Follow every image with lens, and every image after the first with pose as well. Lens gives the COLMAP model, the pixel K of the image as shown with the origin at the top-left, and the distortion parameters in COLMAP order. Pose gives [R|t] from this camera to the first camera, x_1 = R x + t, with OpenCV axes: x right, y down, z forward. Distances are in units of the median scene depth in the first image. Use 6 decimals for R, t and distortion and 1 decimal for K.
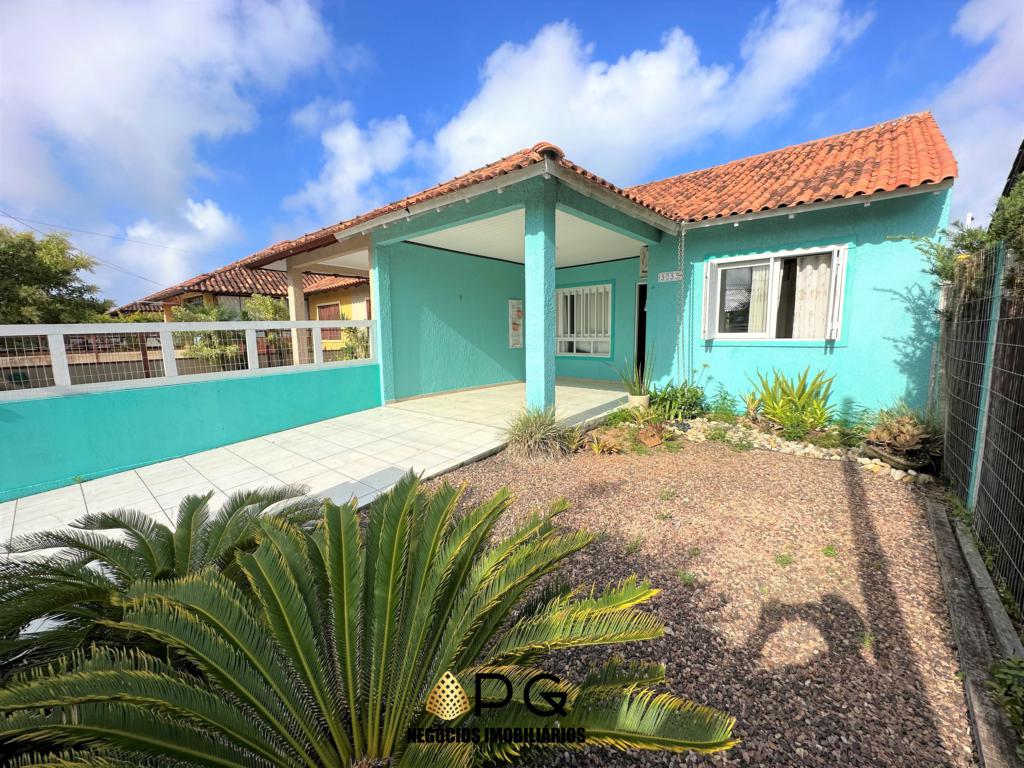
lens RADIAL K [[407.4, 0, 511.0], [0, 407.4, 383.7], [0, 0, 1]] dist [-0.001402, 0.000035]
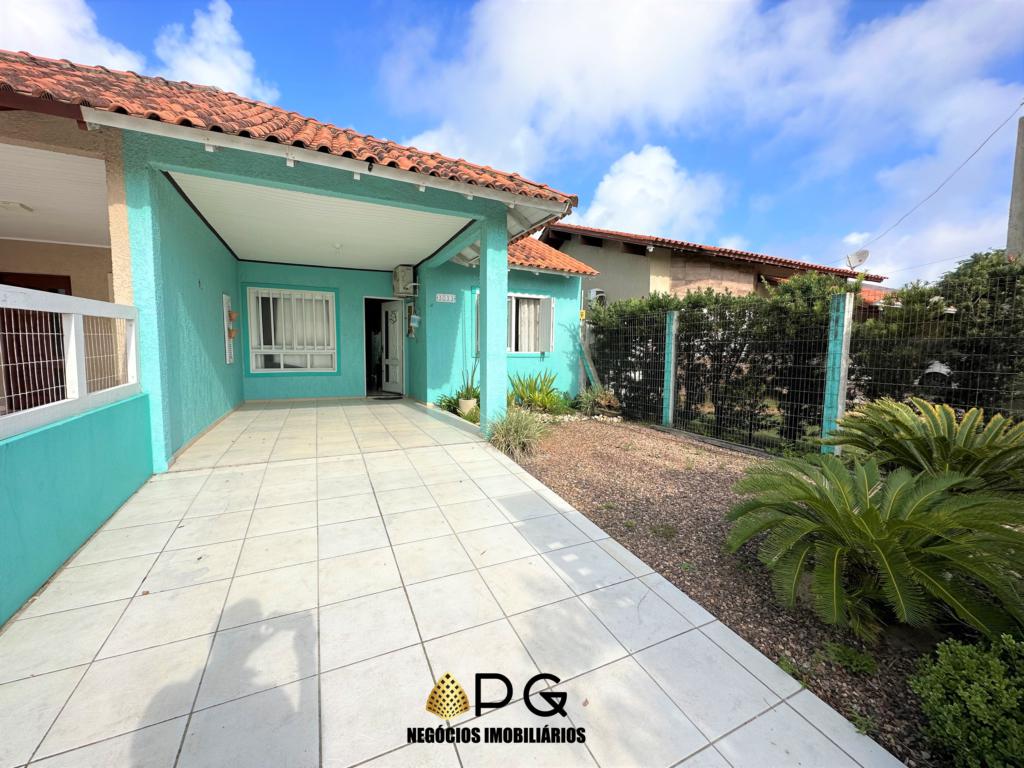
lens RADIAL K [[407.4, 0, 511.0], [0, 407.4, 383.7], [0, 0, 1]] dist [-0.001402, 0.000035]
pose [[0.390238, -0.062340, 0.918601, -0.802124], [0.099970, 0.994675, 0.025033, -0.037983], [-0.915271, 0.082064, 0.394392, 0.499558]]
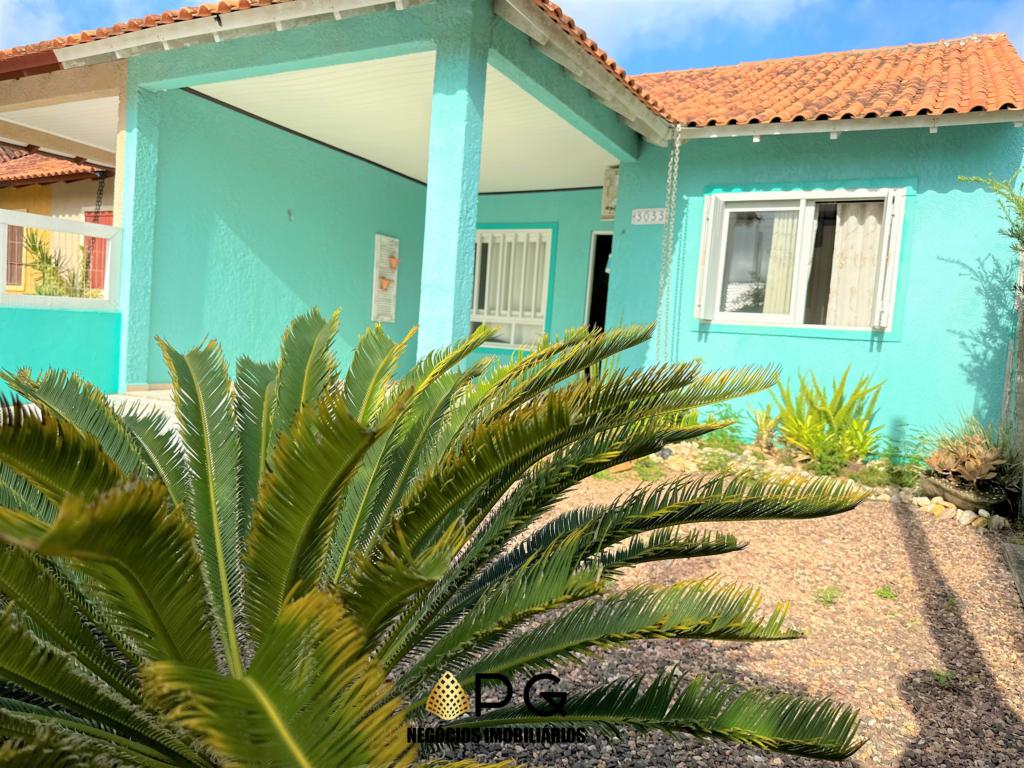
lens RADIAL K [[731.7, 0, 512.1], [0, 731.7, 388.2], [0, 0, 1]] dist [0.018365, -0.021158]
pose [[0.973168, 0.069696, 0.219284, -0.049315], [-0.057898, 0.996531, -0.059784, 0.096079], [-0.222690, 0.045484, 0.973828, -0.023142]]
